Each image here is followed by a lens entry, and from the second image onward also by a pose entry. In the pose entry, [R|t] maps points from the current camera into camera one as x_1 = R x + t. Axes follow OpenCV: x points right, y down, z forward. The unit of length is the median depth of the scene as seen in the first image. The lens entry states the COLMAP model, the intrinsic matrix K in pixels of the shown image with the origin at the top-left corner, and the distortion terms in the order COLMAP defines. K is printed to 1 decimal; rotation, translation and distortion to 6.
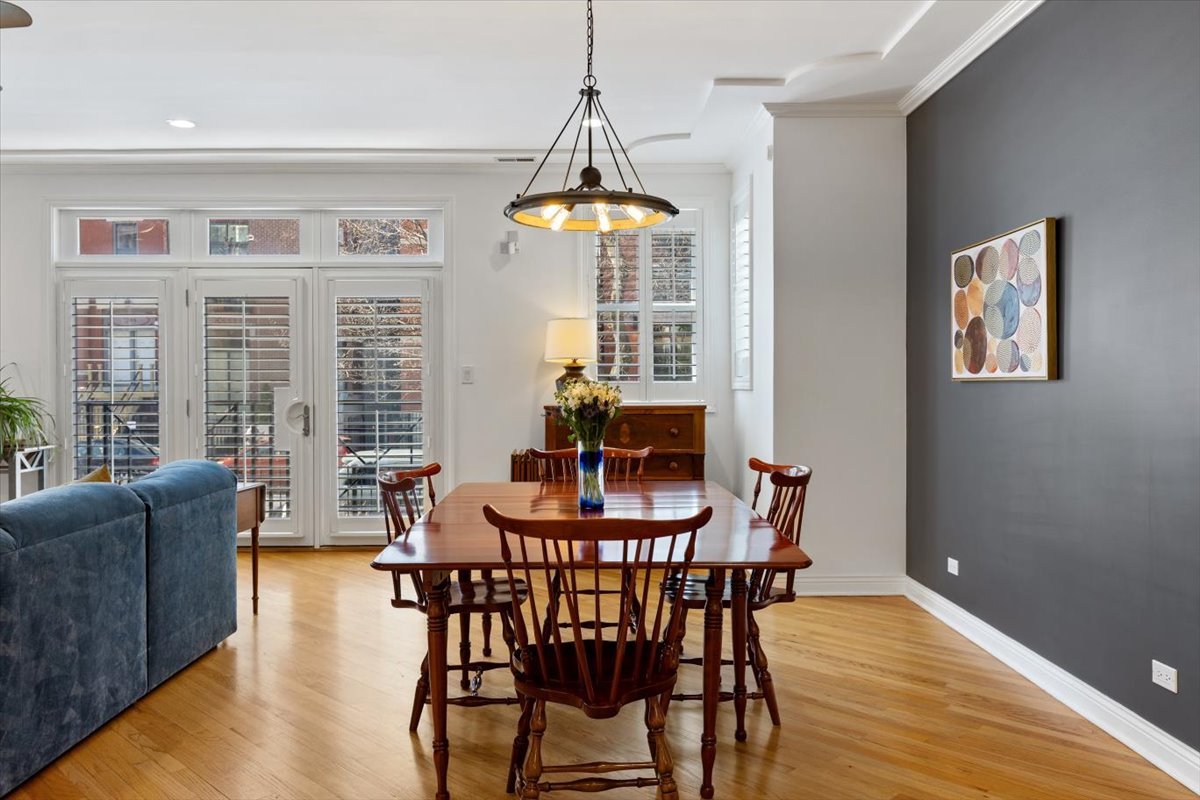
lens RADIAL K [[919.4, 0, 604.3], [0, 919.4, 391.7], [0, 0, 1]] dist [0.002711, -0.003590]
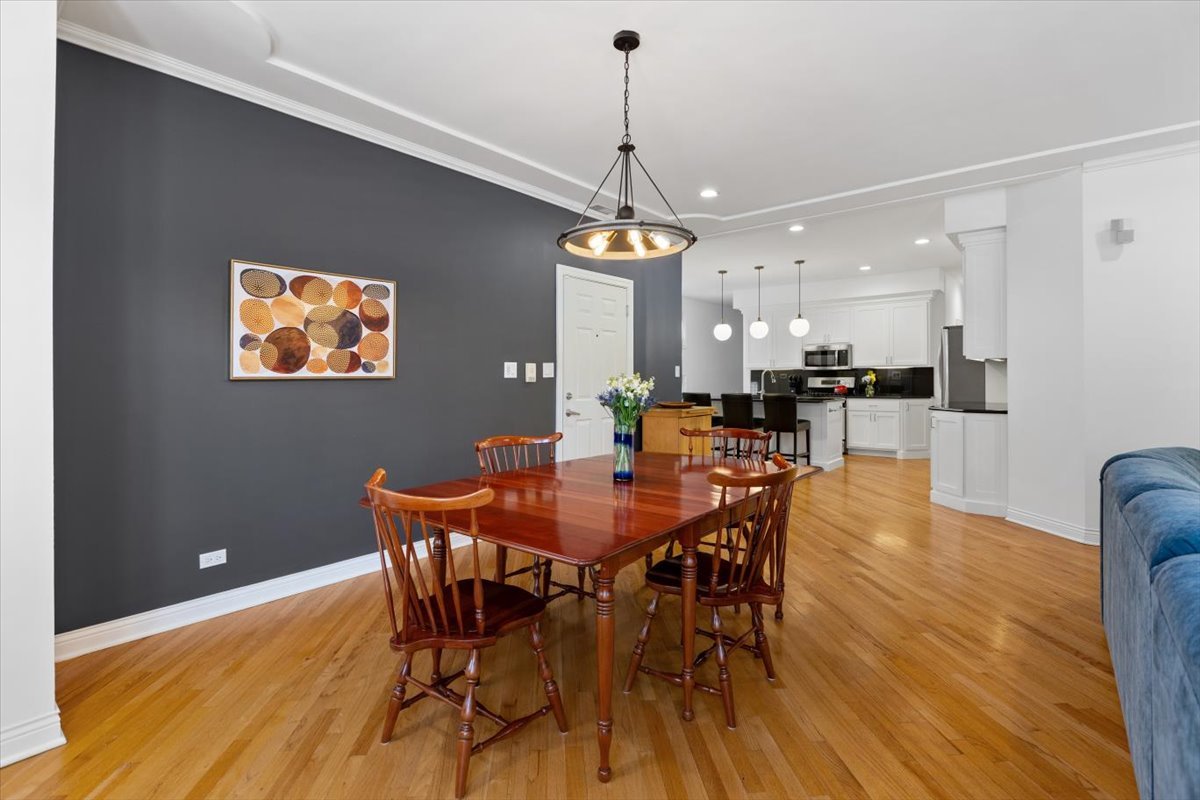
lens RADIAL K [[562.8, 0, 599.5], [0, 562.8, 374.0], [0, 0, 1]] dist [-0.000834, -0.000164]
pose [[-0.763095, 0.009040, 0.646223, -0.395668], [0.013269, 0.999911, 0.001681, -0.014336], [-0.646150, 0.009857, -0.763147, 1.302390]]
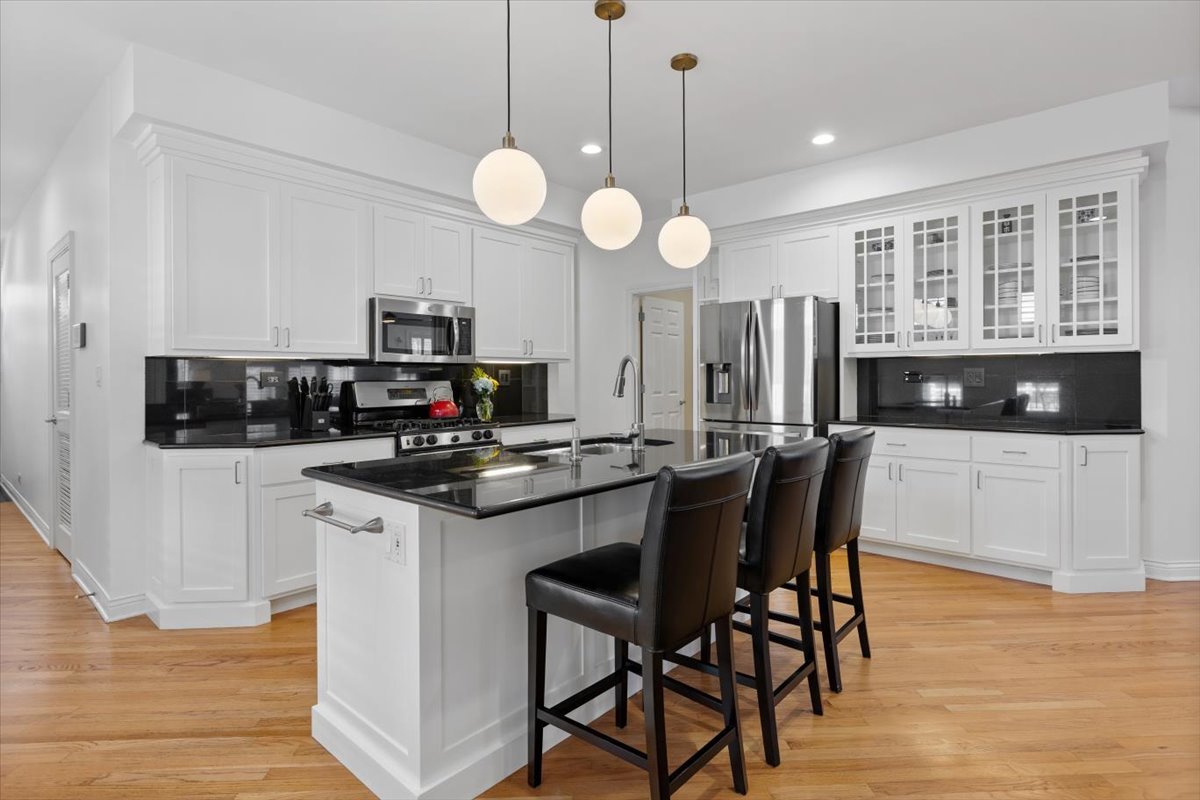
lens RADIAL K [[614.7, 0, 599.9], [0, 614.7, 376.0], [0, 0, 1]] dist [0.045918, -0.000164]
pose [[-0.663184, 0.008749, -0.748405, 0.933453], [-0.001010, 0.999920, 0.012584, -0.007169], [0.748456, 0.009101, -0.663122, -0.129006]]
